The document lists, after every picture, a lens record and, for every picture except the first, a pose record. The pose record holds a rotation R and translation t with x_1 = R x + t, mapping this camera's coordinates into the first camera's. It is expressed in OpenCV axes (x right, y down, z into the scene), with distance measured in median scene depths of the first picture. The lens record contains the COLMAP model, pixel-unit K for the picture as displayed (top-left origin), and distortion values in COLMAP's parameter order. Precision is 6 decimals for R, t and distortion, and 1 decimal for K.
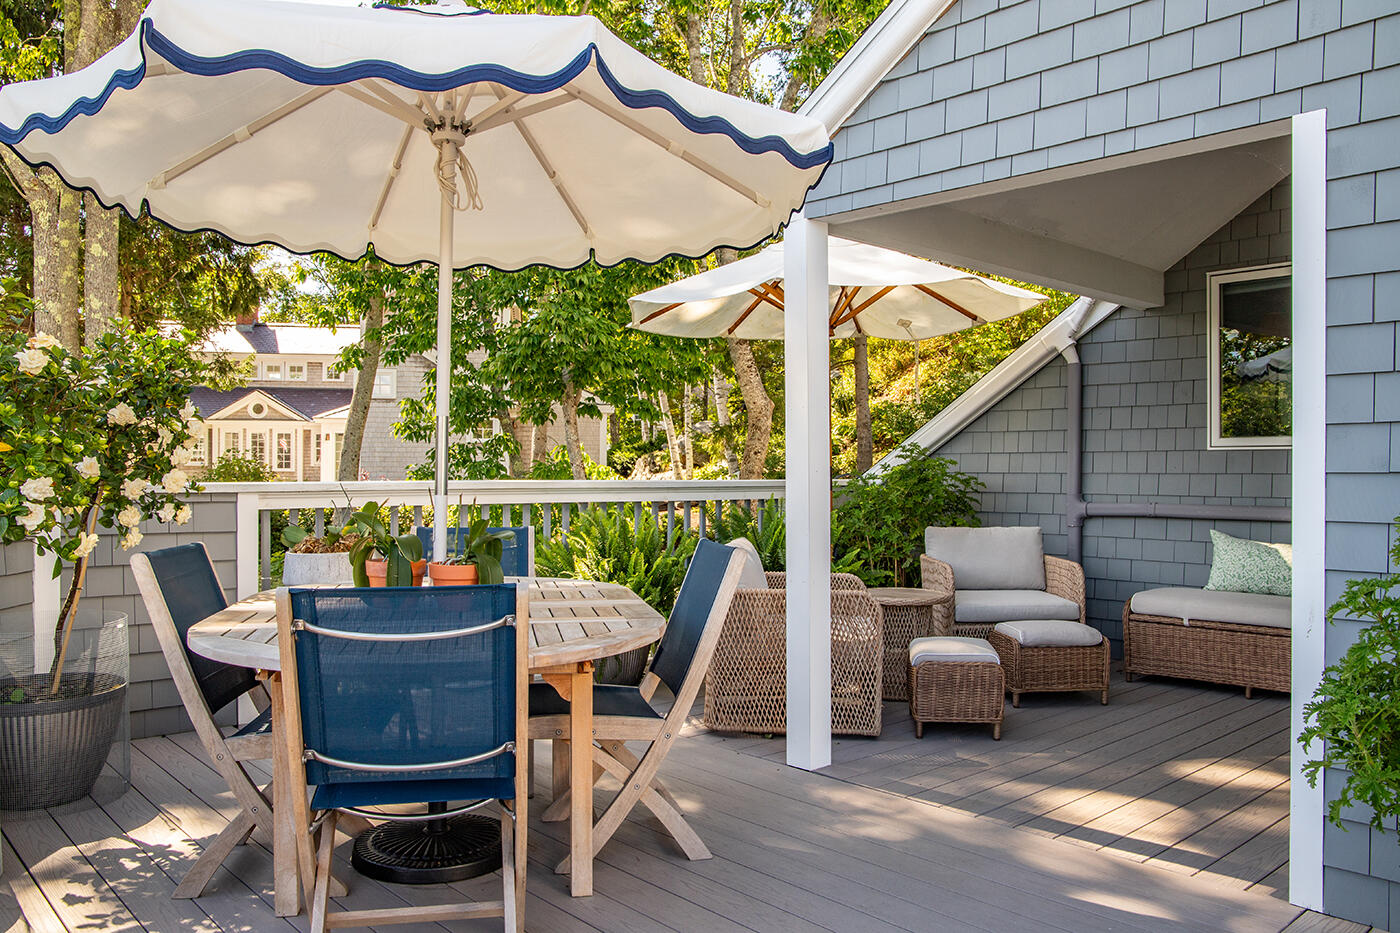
lens RADIAL K [[1036.3, 0, 699.3], [0, 1036.3, 472.1], [0, 0, 1]] dist [-0.035909, -0.000370]
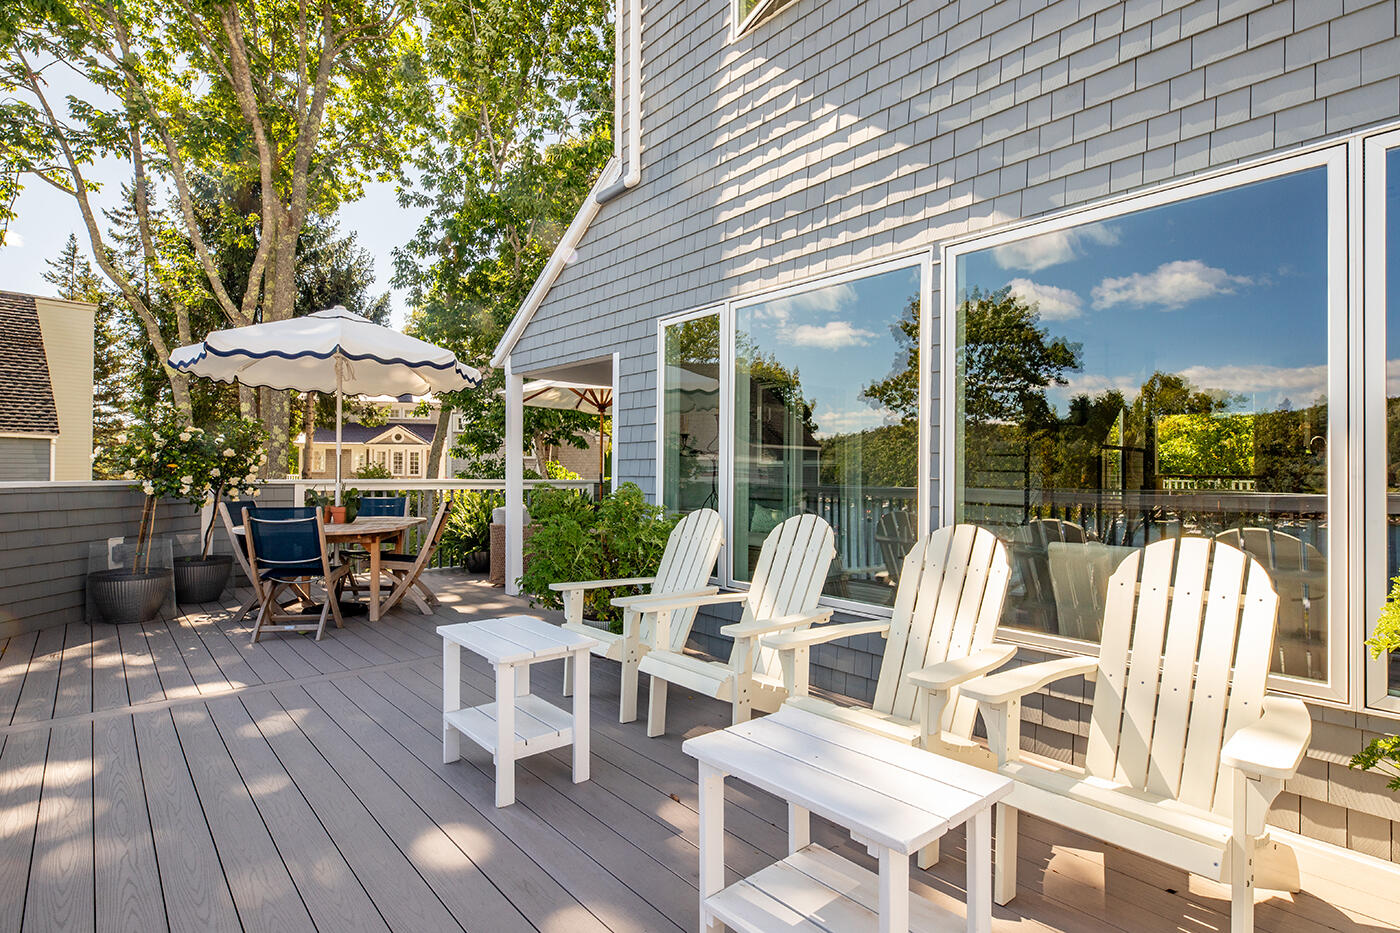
lens RADIAL K [[678.3, 0, 702.0], [0, 678.3, 467.7], [0, 0, 1]] dist [-0.000319, -0.000206]
pose [[0.999977, 0.001826, -0.006476, 0.332304], [-0.001913, 0.999908, -0.013443, 0.001549], [0.006450, 0.013455, 0.999889, -0.368276]]
